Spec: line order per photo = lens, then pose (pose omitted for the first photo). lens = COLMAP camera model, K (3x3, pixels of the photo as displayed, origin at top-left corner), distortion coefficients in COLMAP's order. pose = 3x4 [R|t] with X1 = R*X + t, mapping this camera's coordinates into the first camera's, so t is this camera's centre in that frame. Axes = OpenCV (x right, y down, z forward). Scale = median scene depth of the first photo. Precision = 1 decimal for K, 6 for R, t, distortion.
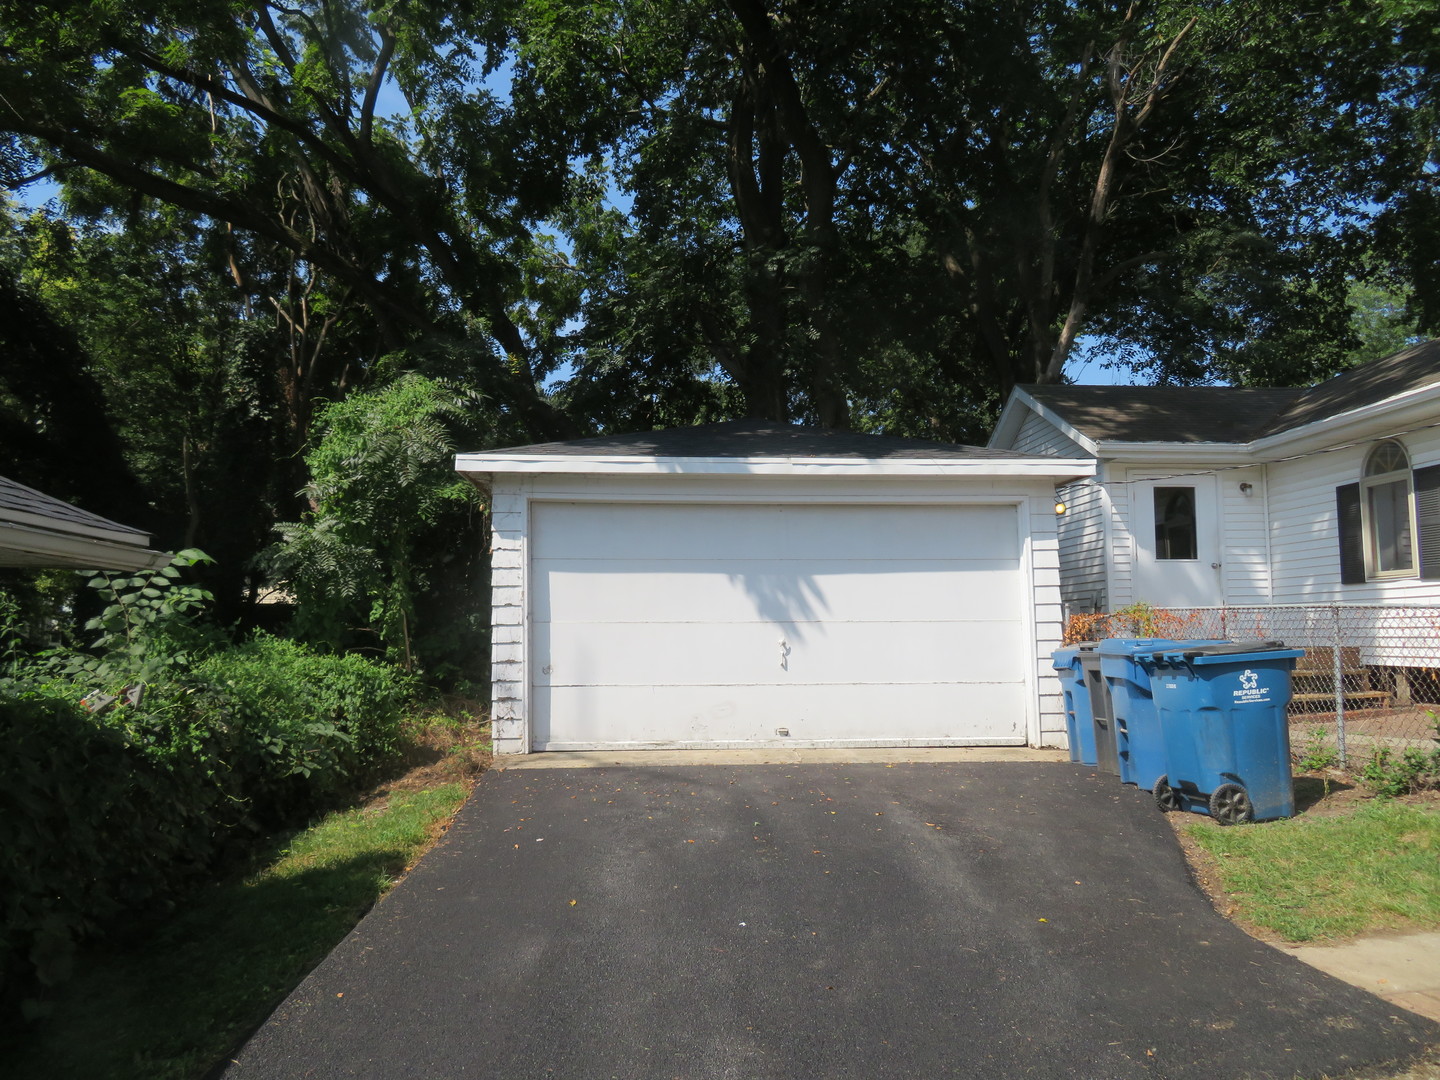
lens RADIAL K [[1094.6, 0, 721.7], [0, 1094.6, 548.3], [0, 0, 1]] dist [0.000095, 0.004818]
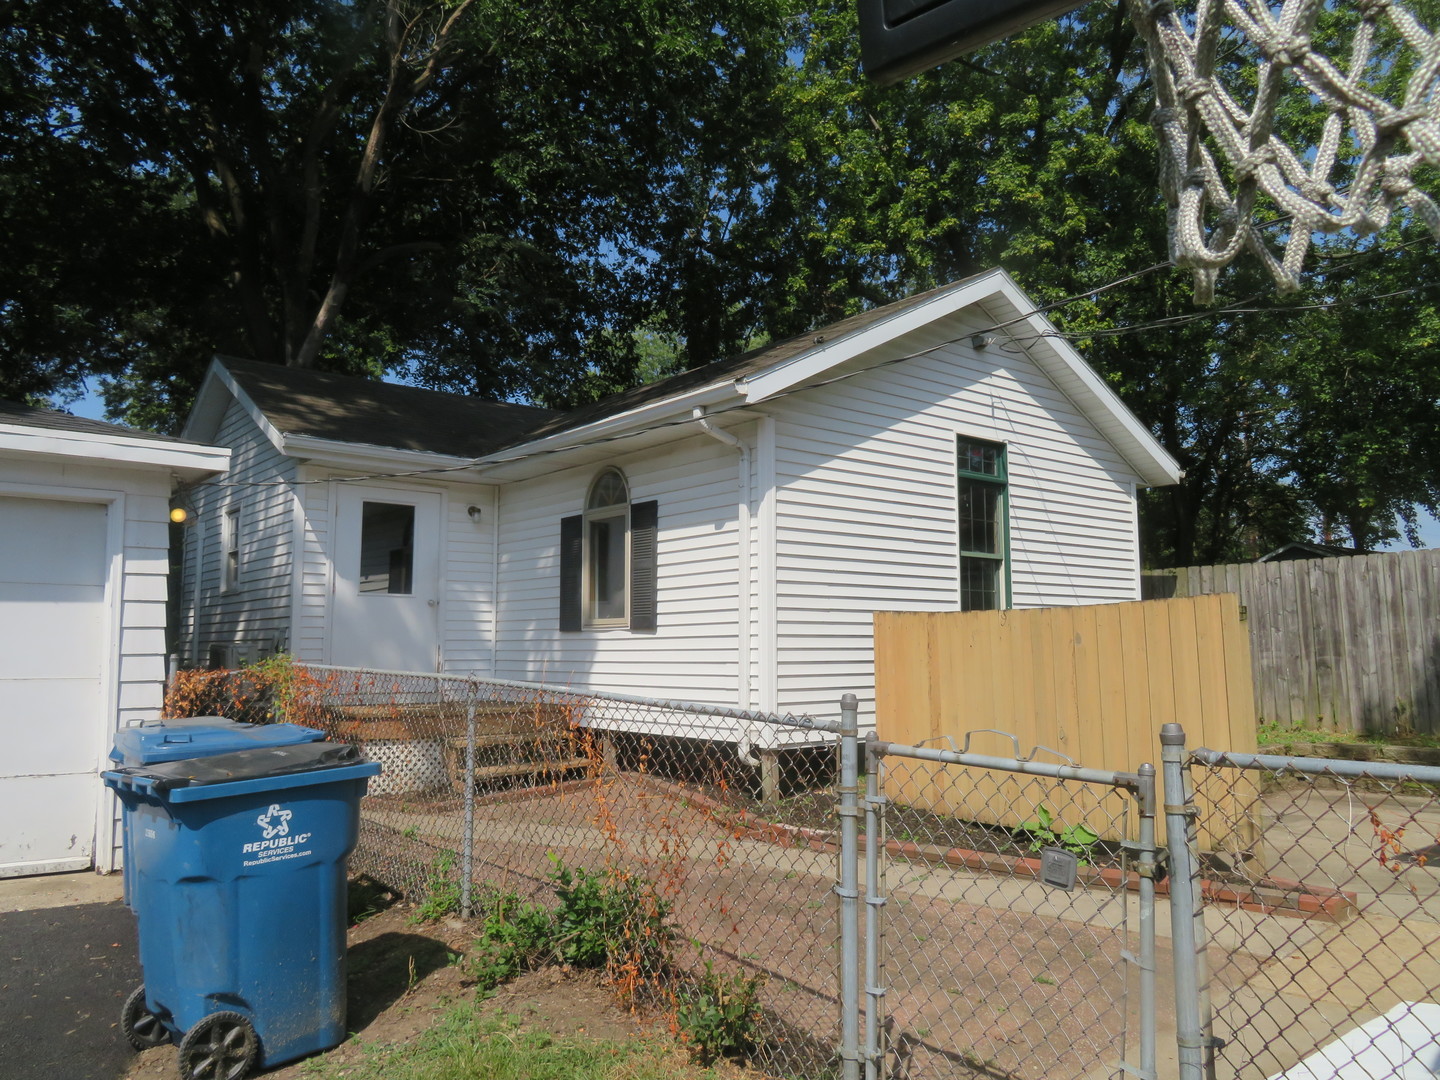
lens RADIAL K [[1094.6, 0, 721.7], [0, 1094.6, 548.3], [0, 0, 1]] dist [0.000095, 0.004818]
pose [[0.830667, 0.065500, 0.552903, 0.182469], [-0.055574, 0.997851, -0.034719, -0.009217], [-0.553988, -0.001887, 0.832522, 0.202540]]
